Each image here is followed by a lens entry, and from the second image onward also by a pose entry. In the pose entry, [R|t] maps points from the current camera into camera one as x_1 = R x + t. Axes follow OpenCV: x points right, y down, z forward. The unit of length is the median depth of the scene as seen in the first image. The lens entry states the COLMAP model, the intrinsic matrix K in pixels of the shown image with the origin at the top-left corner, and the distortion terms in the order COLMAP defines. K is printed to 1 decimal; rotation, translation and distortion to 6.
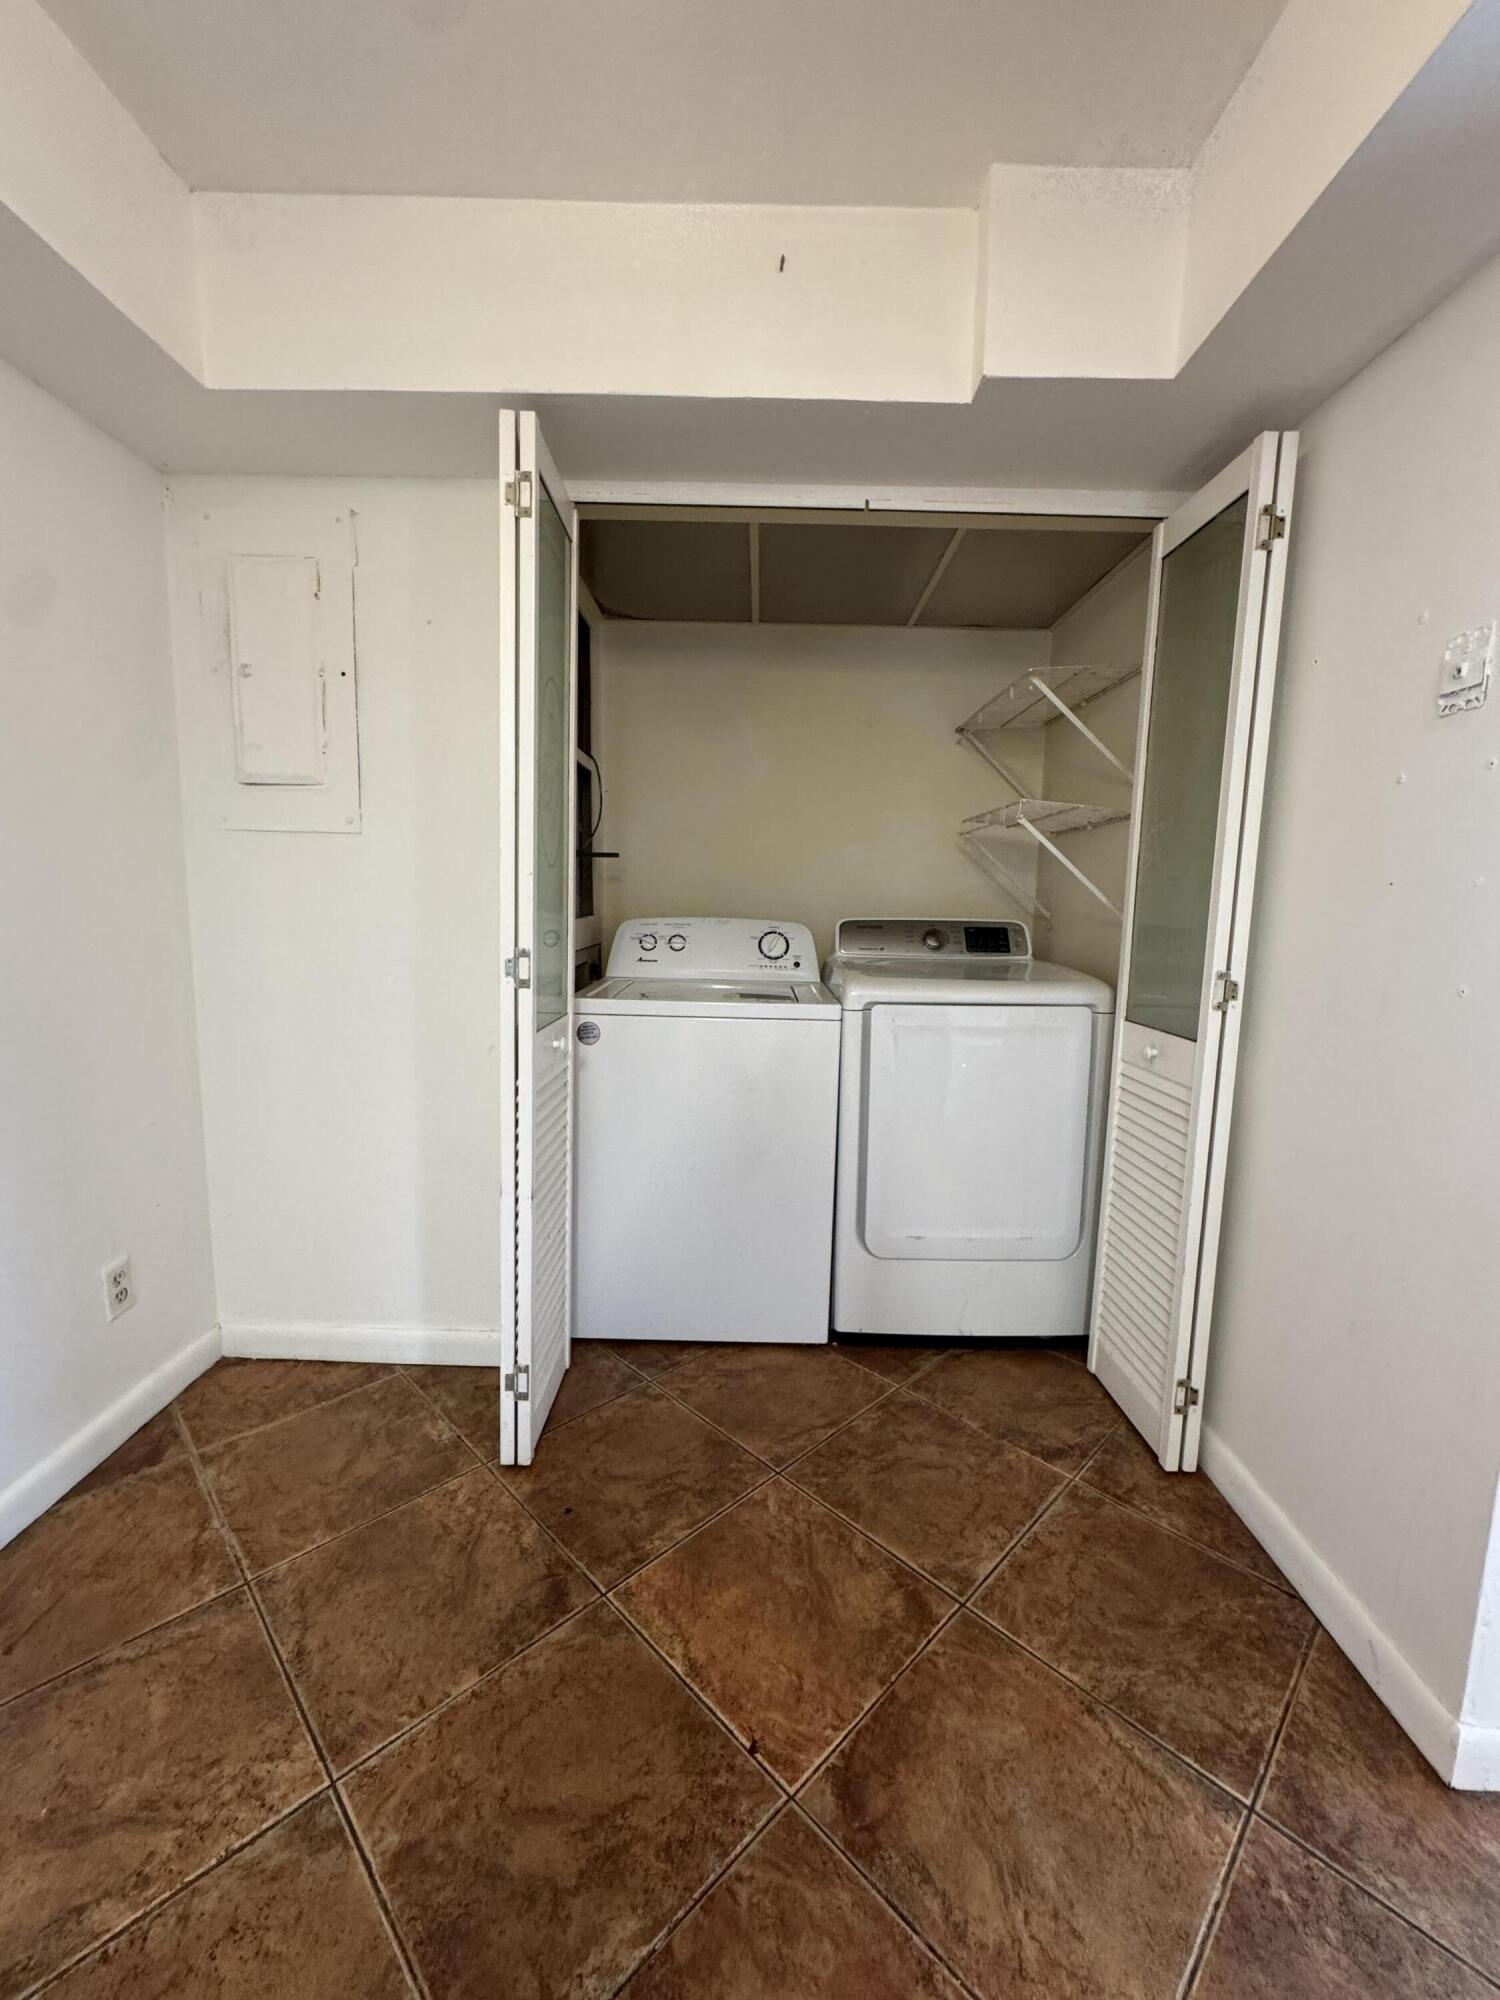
lens RADIAL K [[805.1, 0, 753.9], [0, 805.1, 1000.2], [0, 0, 1]] dist [-0.002922, 0.000387]
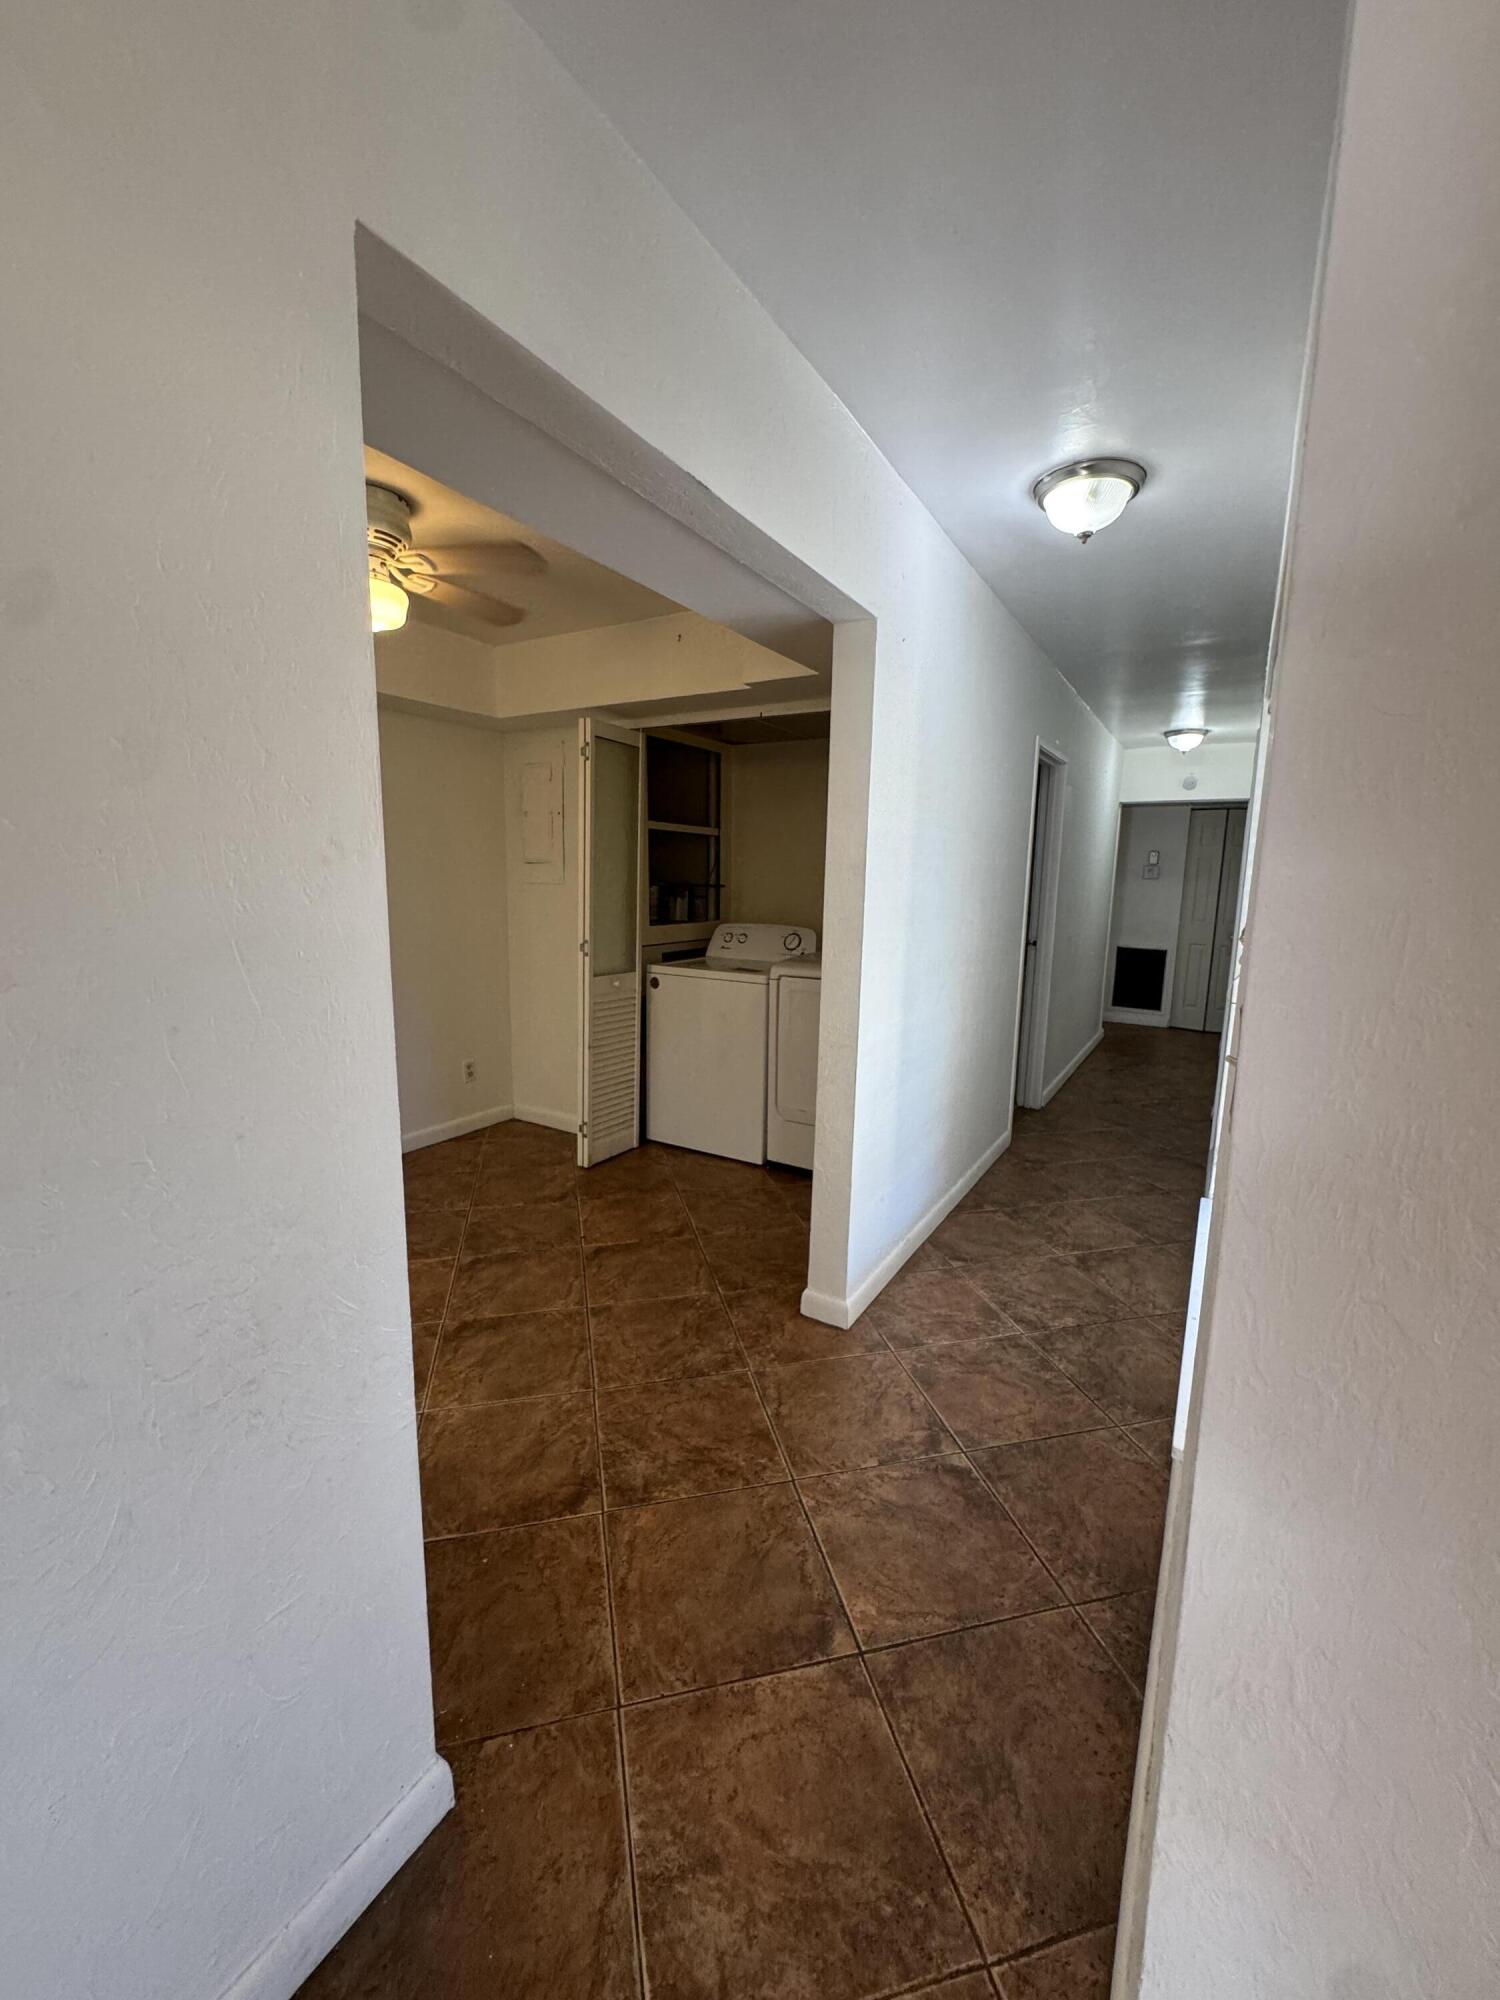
lens RADIAL K [[807.4, 0, 750.0], [0, 807.4, 1000.0], [0, 0, 1]] dist [-0.002390, -0.000196]
pose [[0.858917, 0.071133, -0.507150, 1.231806], [-0.064000, 0.997452, 0.031512, 0.006648], [0.508099, 0.005391, 0.861282, -0.724830]]
